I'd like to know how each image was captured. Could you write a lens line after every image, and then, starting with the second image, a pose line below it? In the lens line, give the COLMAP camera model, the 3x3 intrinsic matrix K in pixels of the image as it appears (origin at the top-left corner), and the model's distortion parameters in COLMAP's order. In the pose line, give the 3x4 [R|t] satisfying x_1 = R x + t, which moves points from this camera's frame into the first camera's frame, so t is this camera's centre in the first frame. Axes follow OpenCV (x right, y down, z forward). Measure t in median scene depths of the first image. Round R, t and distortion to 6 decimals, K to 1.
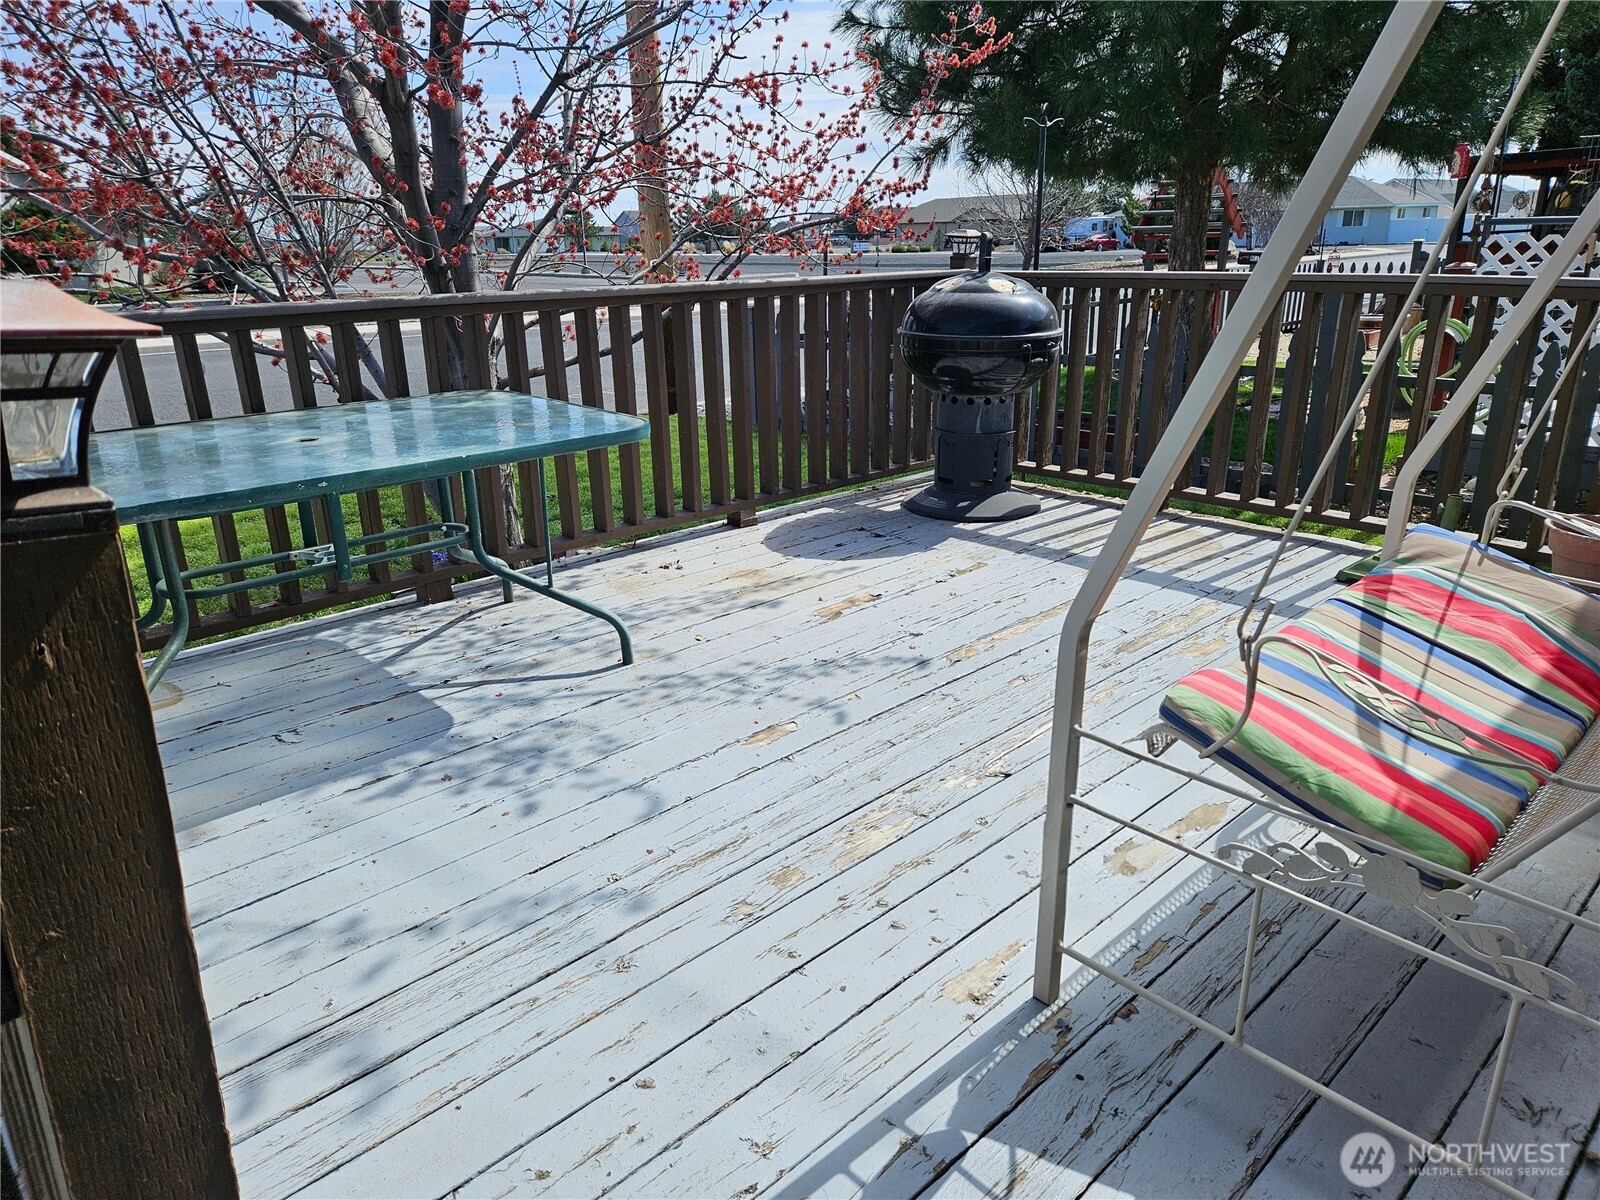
lens RADIAL K [[1059.1, 0, 795.5], [0, 1059.1, 604.8], [0, 0, 1]] dist [0.080406, -0.067589]
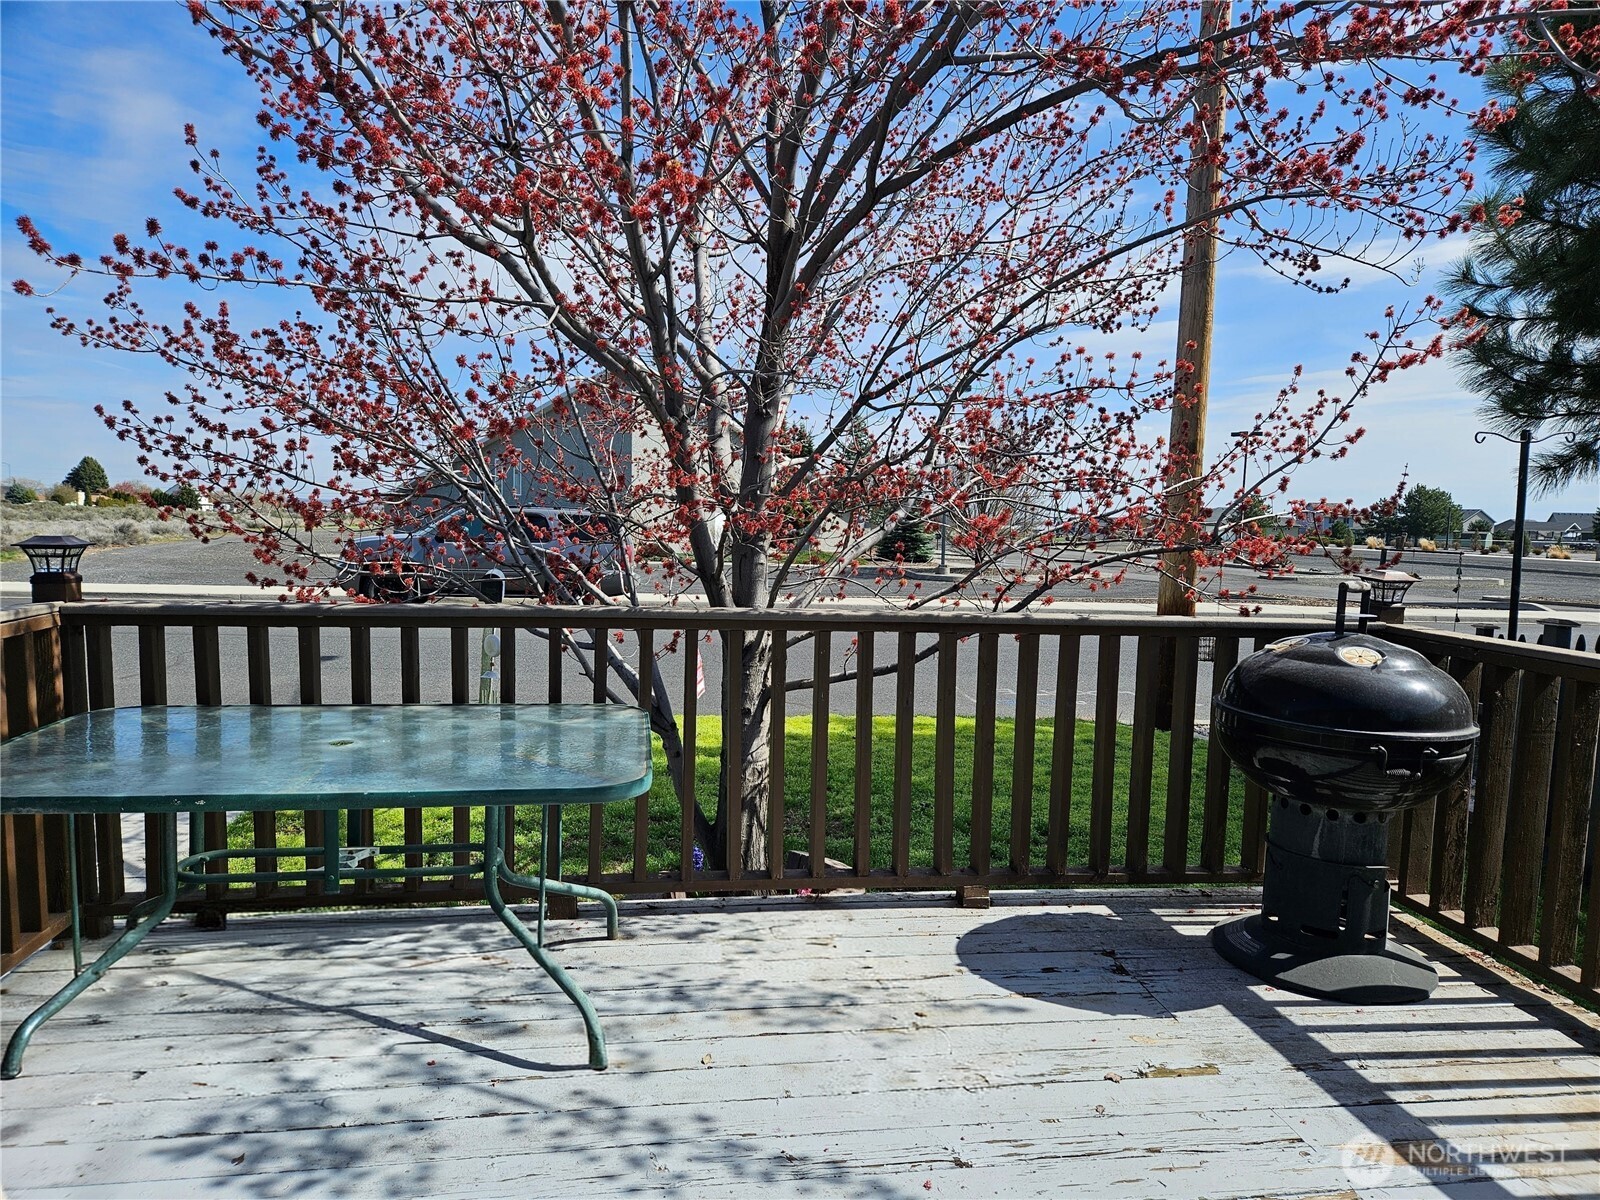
lens RADIAL K [[1059.1, 0, 795.5], [0, 1059.1, 604.8], [0, 0, 1]] dist [0.080406, -0.067589]
pose [[0.818524, 0.090708, -0.567266, 0.294915], [-0.228093, 0.957600, -0.175998, -0.126465], [0.527249, 0.273448, 0.804509, 0.234449]]
